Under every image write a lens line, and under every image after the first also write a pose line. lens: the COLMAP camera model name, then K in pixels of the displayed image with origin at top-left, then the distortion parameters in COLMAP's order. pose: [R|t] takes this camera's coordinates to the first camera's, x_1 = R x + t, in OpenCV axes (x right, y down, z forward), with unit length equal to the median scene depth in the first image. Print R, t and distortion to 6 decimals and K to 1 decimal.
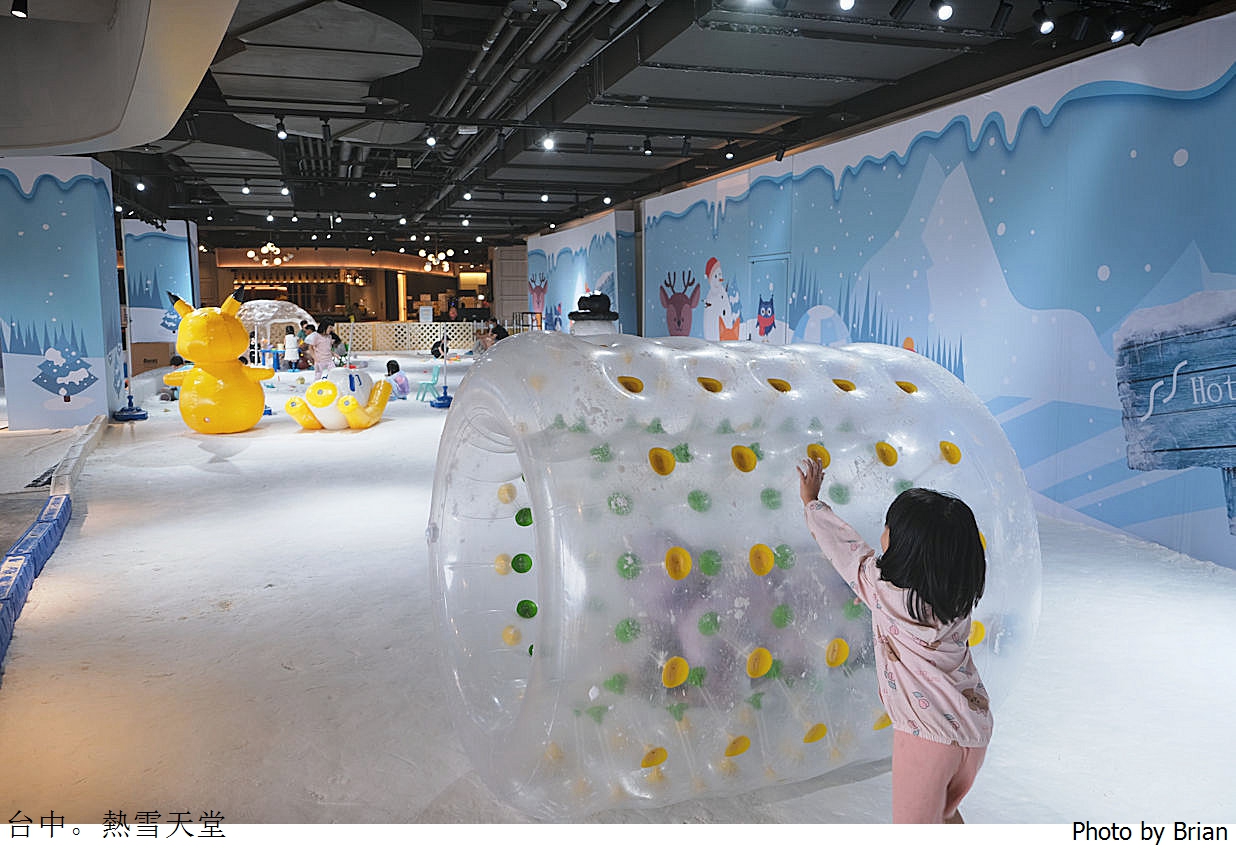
lens RADIAL K [[957.6, 0, 618.0], [0, 957.6, 424.0], [0, 0, 1]] dist [-0.007473, 0.003573]
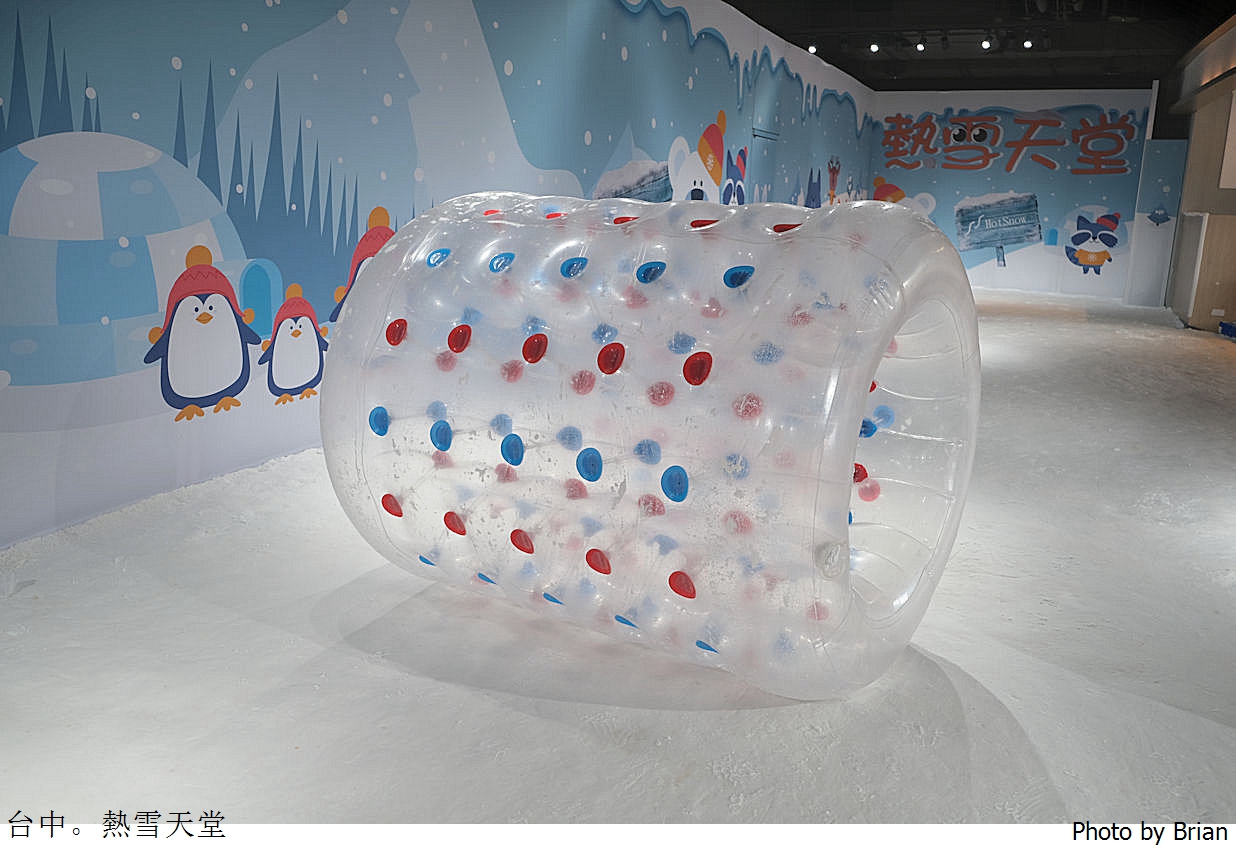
lens RADIAL K [[957.6, 0, 618.0], [0, 957.6, 424.0], [0, 0, 1]] dist [-0.007473, 0.003573]
pose [[-0.738719, -0.225079, 0.635322, -0.238258], [0.010709, 0.938556, 0.344960, -0.176703], [-0.673929, 0.261632, -0.690919, 1.412773]]
